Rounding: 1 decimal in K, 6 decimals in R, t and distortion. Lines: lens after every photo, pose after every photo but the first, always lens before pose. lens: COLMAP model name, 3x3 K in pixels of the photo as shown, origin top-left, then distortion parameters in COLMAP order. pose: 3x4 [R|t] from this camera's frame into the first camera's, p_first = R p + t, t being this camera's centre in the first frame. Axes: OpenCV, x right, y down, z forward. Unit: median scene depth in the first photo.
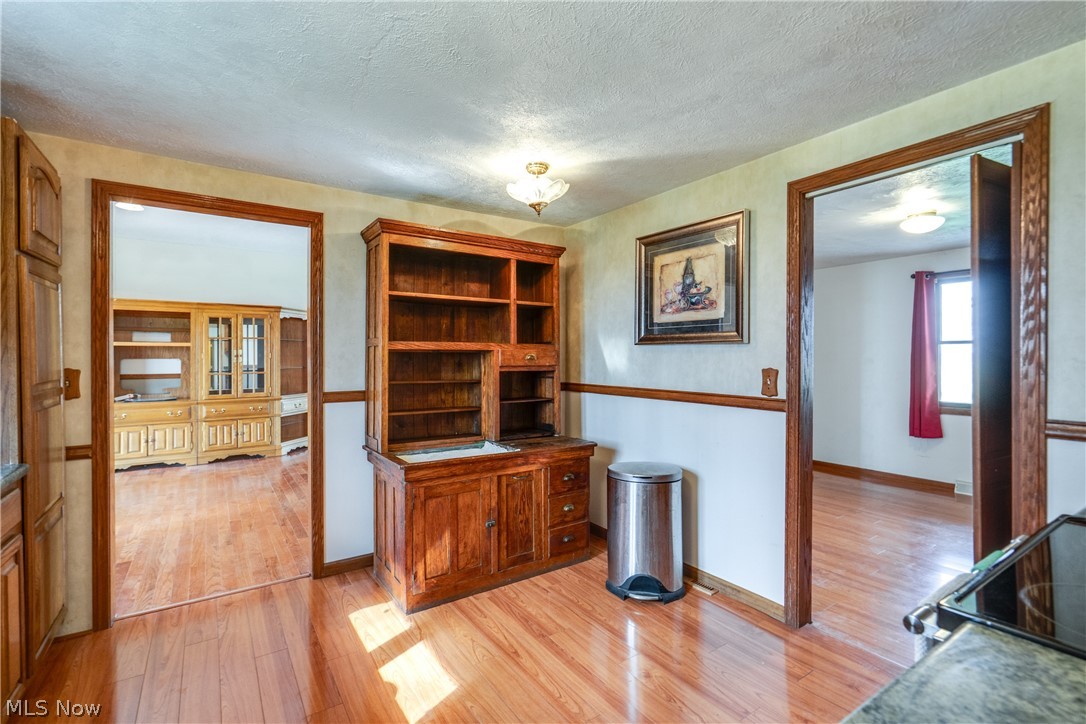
lens RADIAL K [[505.5, 0, 540.3], [0, 505.5, 355.3], [0, 0, 1]] dist [-0.014409, 0.012499]
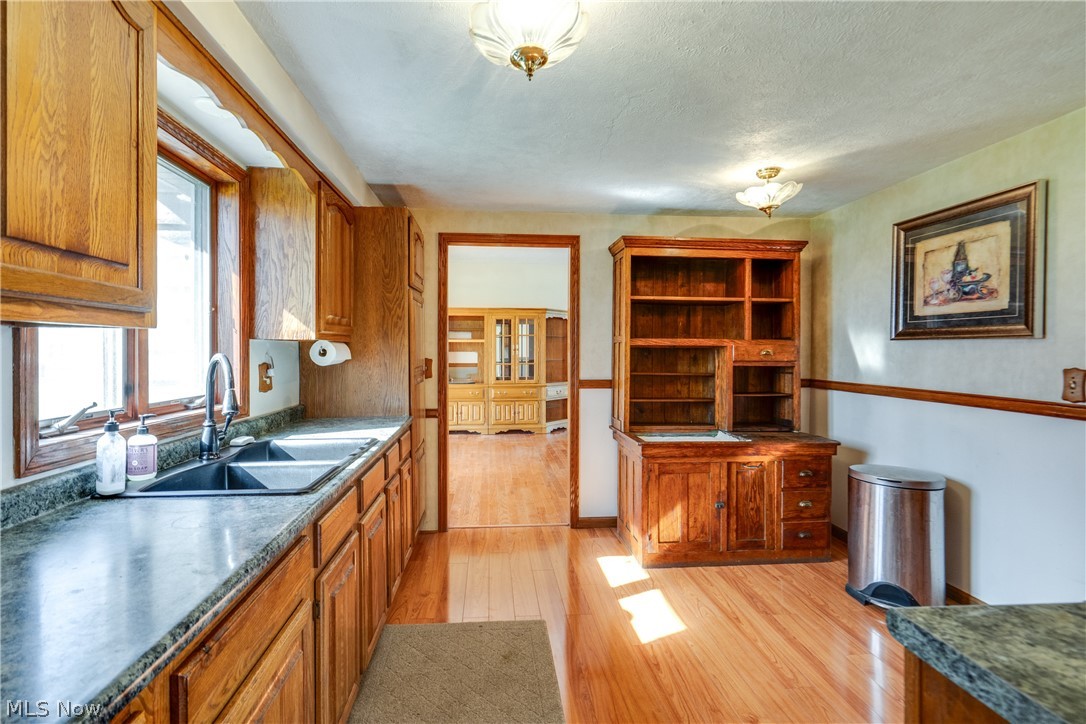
lens RADIAL K [[505.5, 0, 540.3], [0, 505.5, 355.3], [0, 0, 1]] dist [-0.014409, 0.012499]
pose [[0.885640, 0.009503, -0.464275, 0.054031], [-0.003977, 0.999909, 0.012882, -0.002476], [0.464356, -0.009562, 0.885597, -0.126990]]
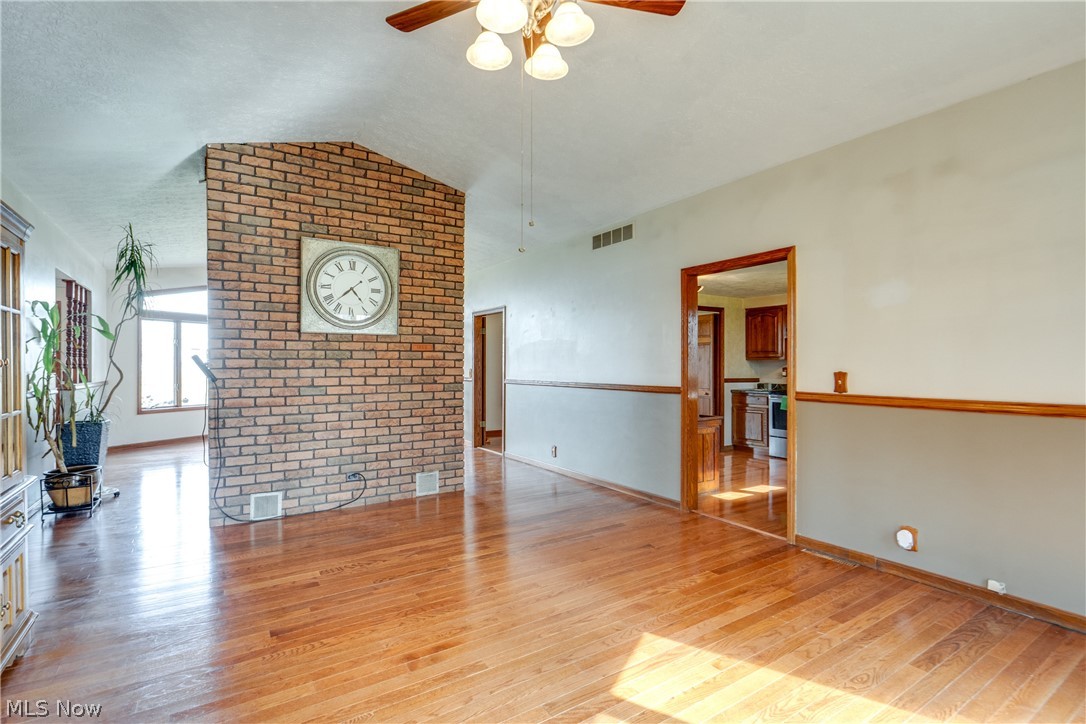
lens RADIAL K [[505.5, 0, 540.3], [0, 505.5, 355.3], [0, 0, 1]] dist [-0.014409, 0.012499]
pose [[0.033552, 0.017441, 0.999285, -1.514933], [-0.002204, 0.999847, -0.017377, 0.000678], [-0.999435, -0.001619, 0.033585, 1.080231]]
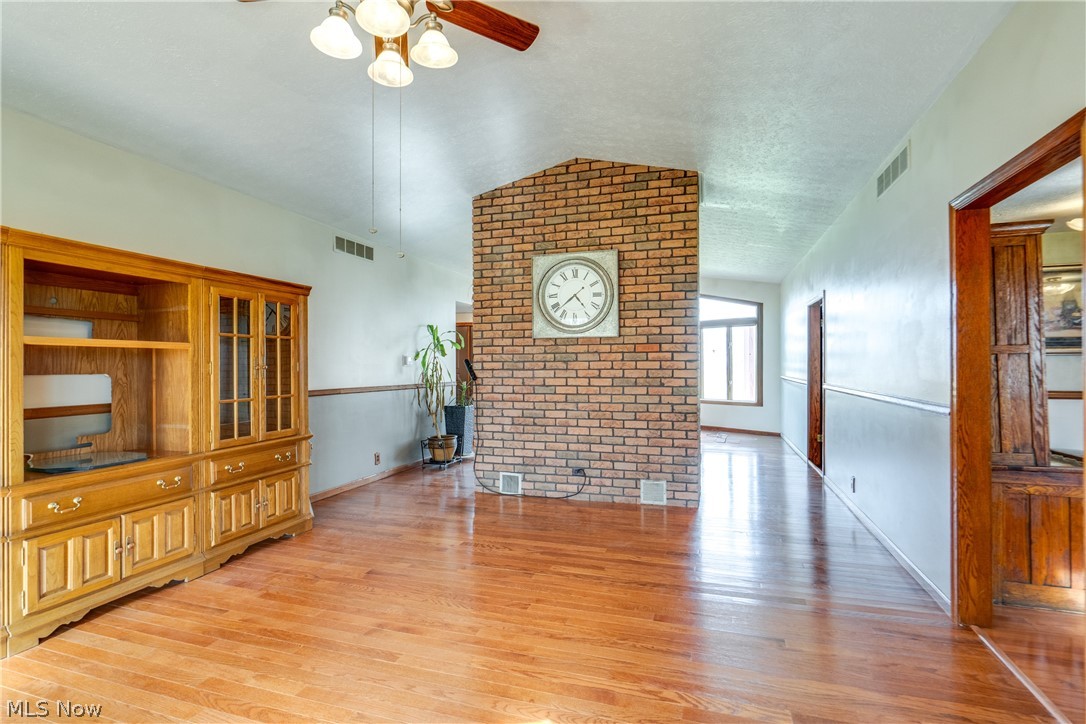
lens RADIAL K [[505.5, 0, 540.3], [0, 505.5, 355.3], [0, 0, 1]] dist [-0.014409, 0.012499]
pose [[0.787319, 0.008624, 0.616485, -1.174498], [0.002741, 0.999843, -0.017487, -0.003080], [-0.616539, 0.015458, 0.787172, 0.587749]]
